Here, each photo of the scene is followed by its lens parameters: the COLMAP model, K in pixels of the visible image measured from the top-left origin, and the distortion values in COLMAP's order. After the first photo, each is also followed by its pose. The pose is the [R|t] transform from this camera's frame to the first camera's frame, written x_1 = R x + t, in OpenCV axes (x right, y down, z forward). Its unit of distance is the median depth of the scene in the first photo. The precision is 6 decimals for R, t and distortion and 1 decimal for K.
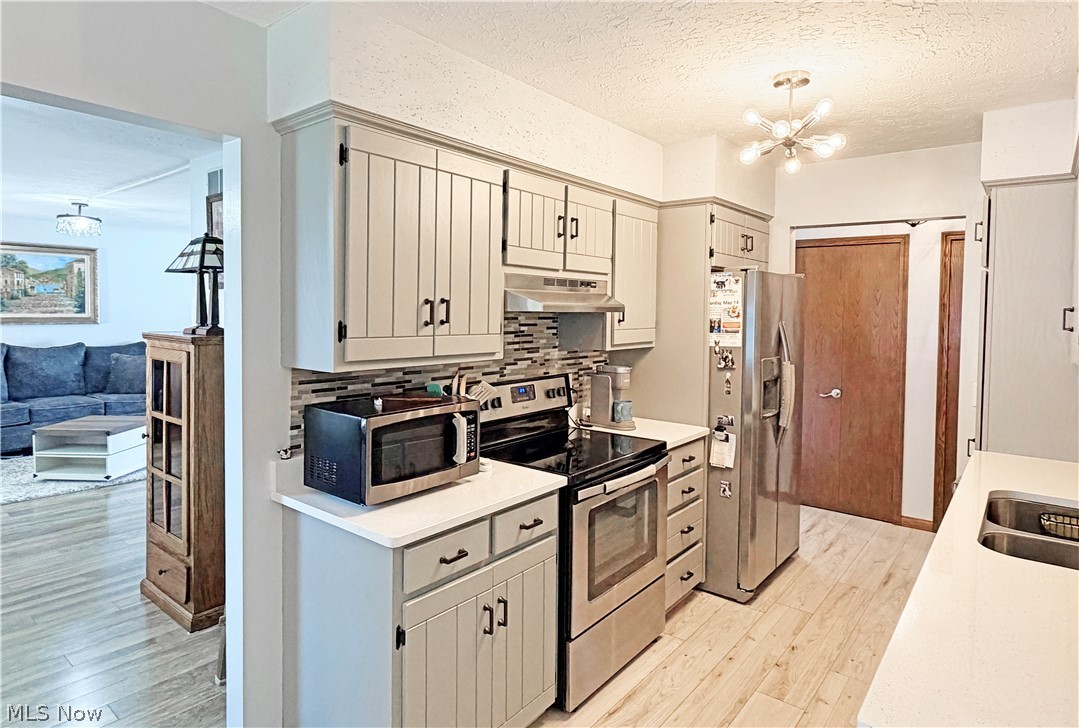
lens RADIAL K [[609.4, 0, 542.1], [0, 609.4, 330.6], [0, 0, 1]] dist [-0.001842, -0.000636]
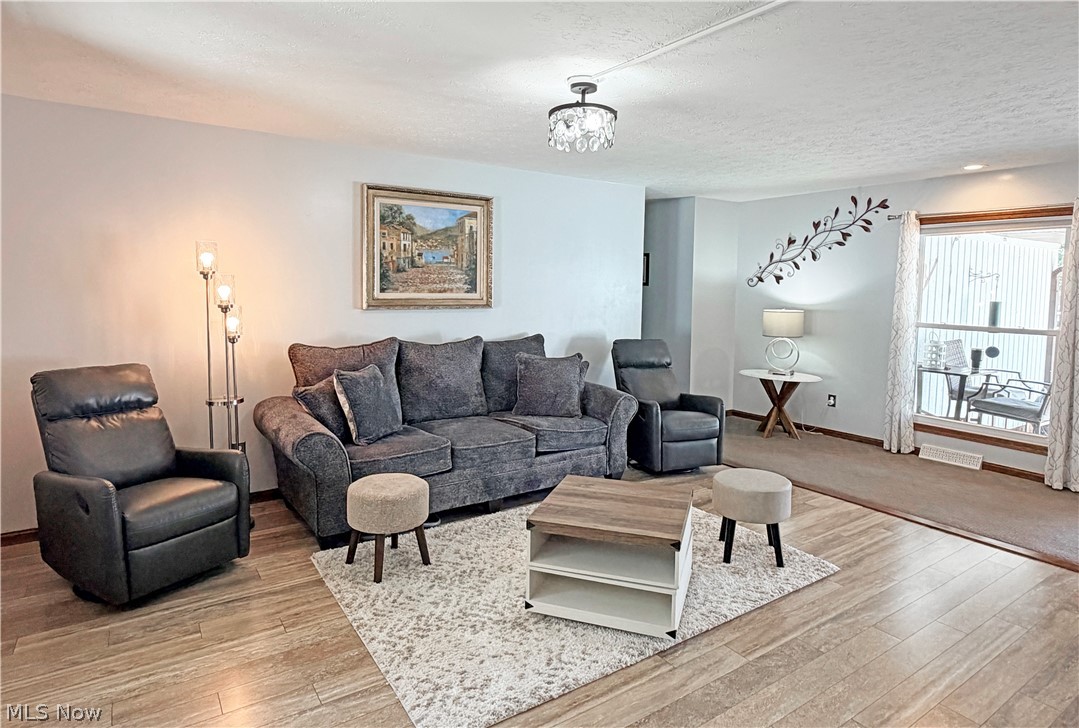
lens RADIAL K [[609.4, 0, 542.1], [0, 609.4, 330.6], [0, 0, 1]] dist [-0.001842, -0.000636]
pose [[0.958666, 0.025360, -0.283401, -0.498875], [-0.014134, 0.999035, 0.041587, -0.015739], [0.284182, -0.035862, 0.958099, 0.372434]]
